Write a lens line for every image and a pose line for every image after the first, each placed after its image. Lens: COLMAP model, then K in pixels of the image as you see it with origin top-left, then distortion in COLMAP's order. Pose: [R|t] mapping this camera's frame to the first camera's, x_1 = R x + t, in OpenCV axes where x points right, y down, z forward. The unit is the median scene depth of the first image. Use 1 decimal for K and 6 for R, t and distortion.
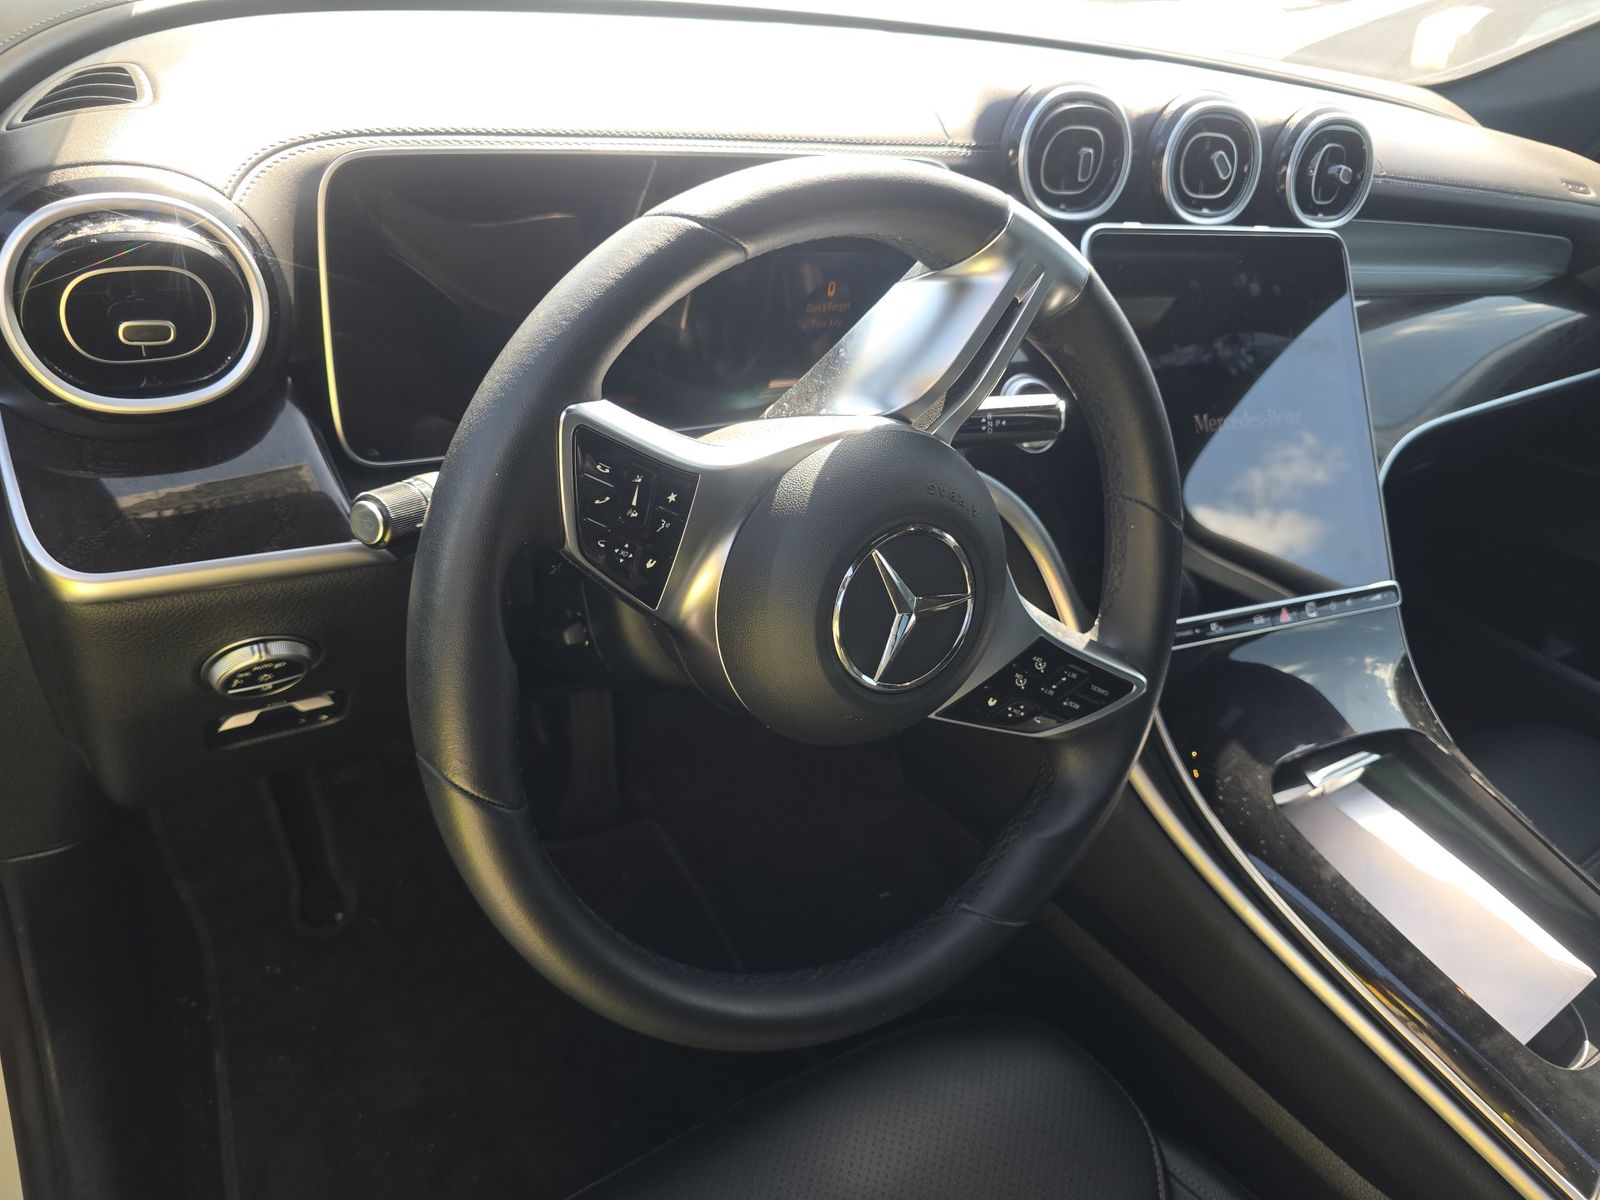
lens RADIAL K [[1055.1, 0, 795.4], [0, 1055.1, 587.6], [0, 0, 1]] dist [0.045763, -0.054178]
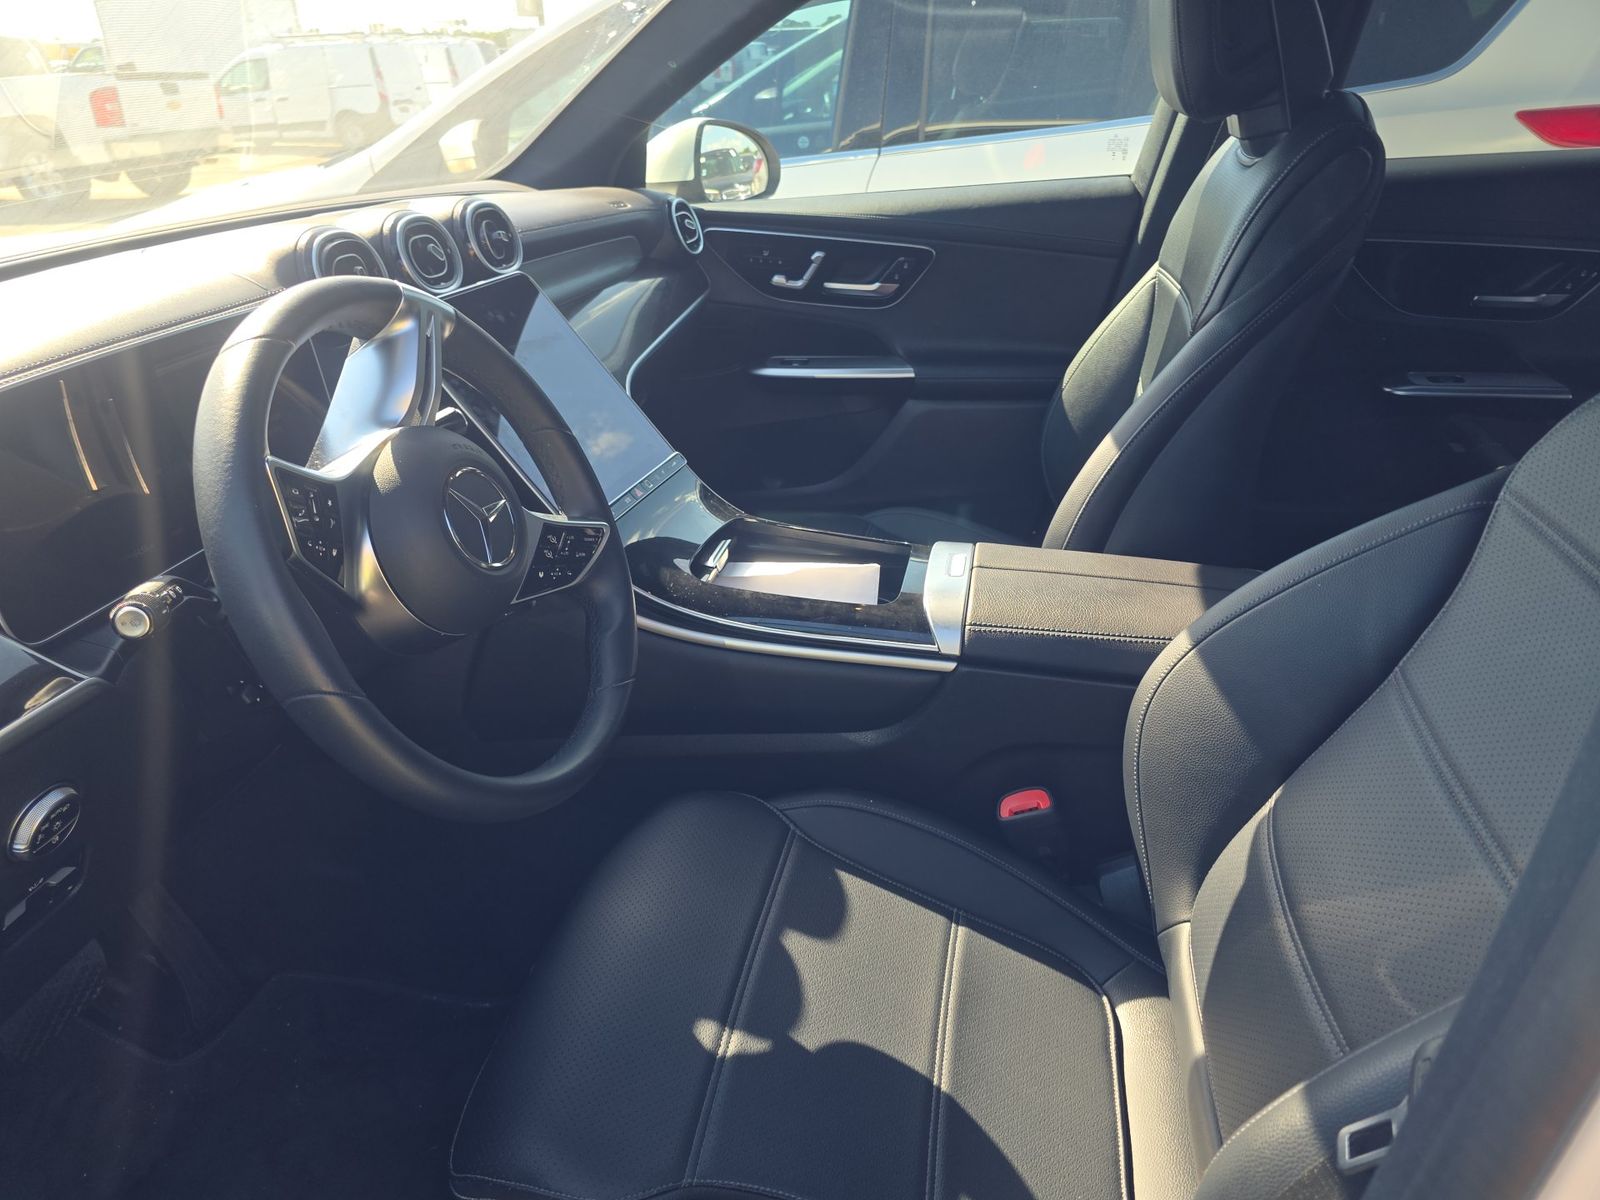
lens RADIAL K [[1071.7, 0, 789.2], [0, 1071.7, 599.8], [0, 0, 1]] dist [0.047805, -0.056246]
pose [[0.665538, -0.485607, 0.566785, -0.367901], [0.545268, 0.834896, 0.075045, 0.165193], [-0.509649, 0.259104, 0.820440, -0.365452]]
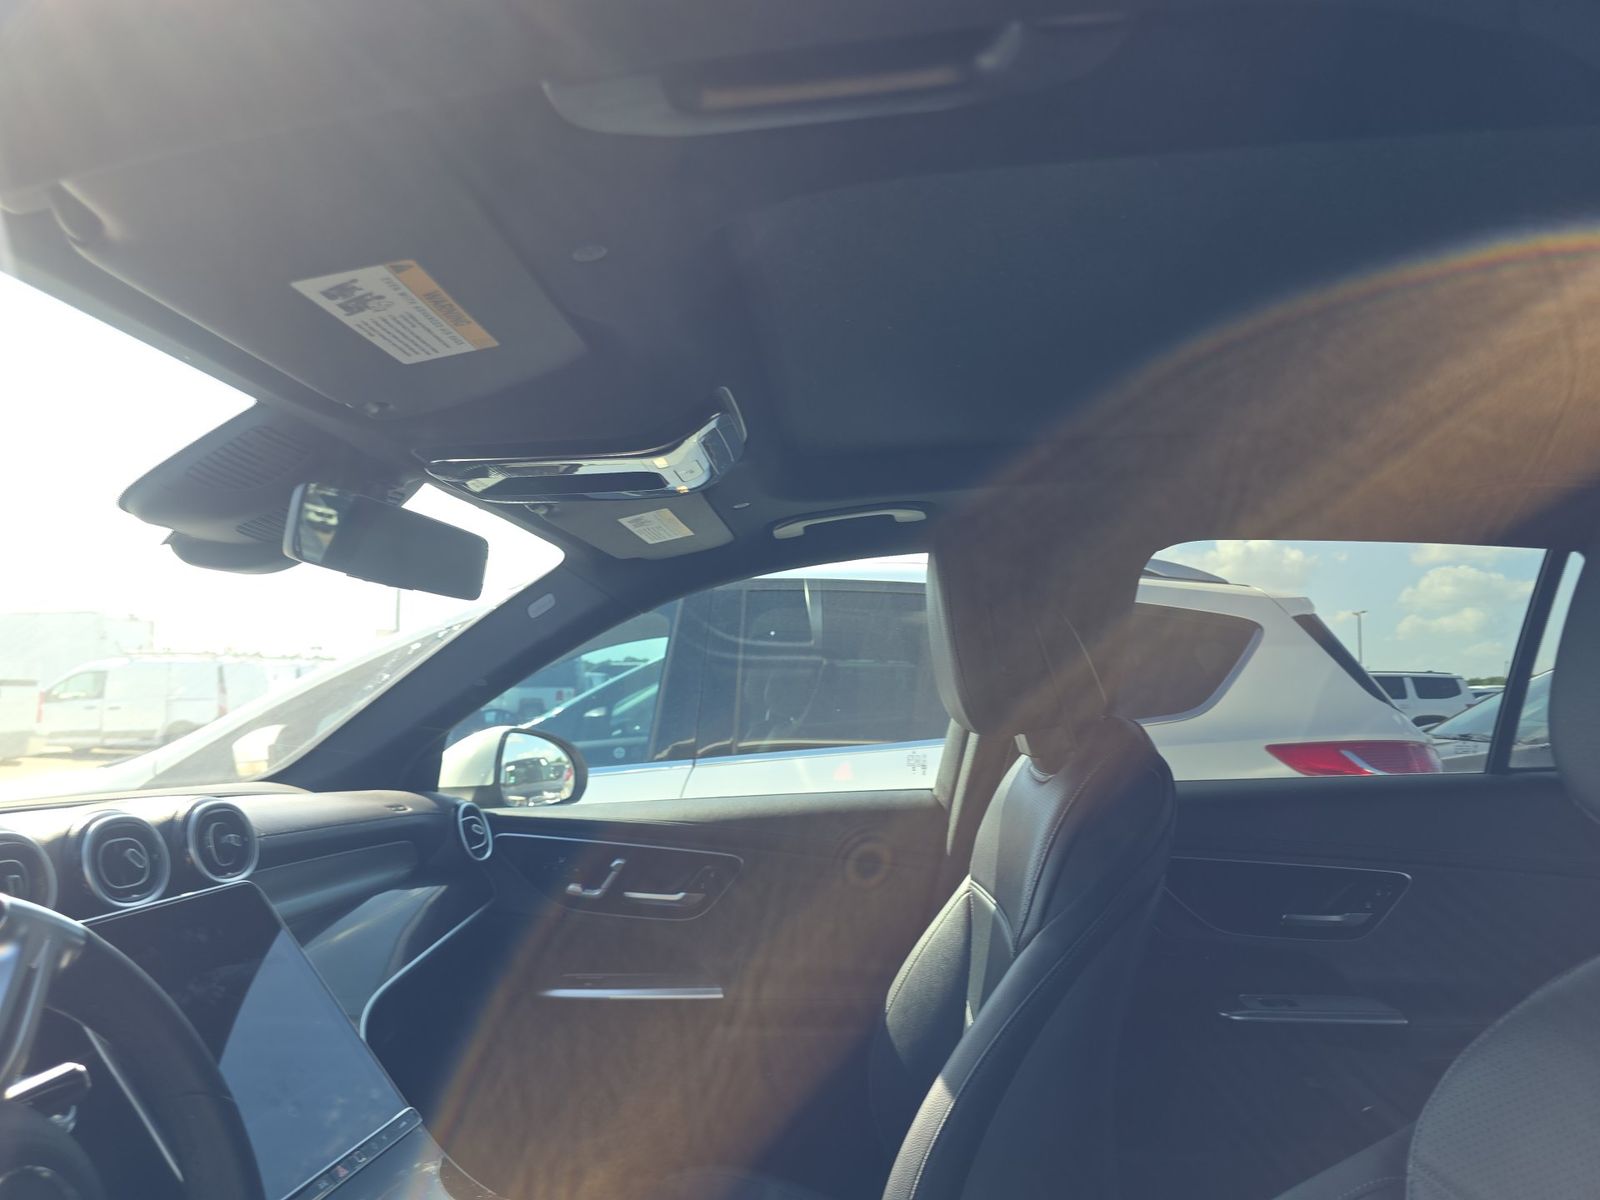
lens RADIAL K [[1071.7, 0, 789.2], [0, 1071.7, 599.8], [0, 0, 1]] dist [0.047805, -0.056246]
pose [[0.557257, -0.090402, 0.825404, -0.192281], [0.558389, 0.776514, -0.291938, 0.165262], [-0.614546, 0.623581, 0.483197, -0.268671]]
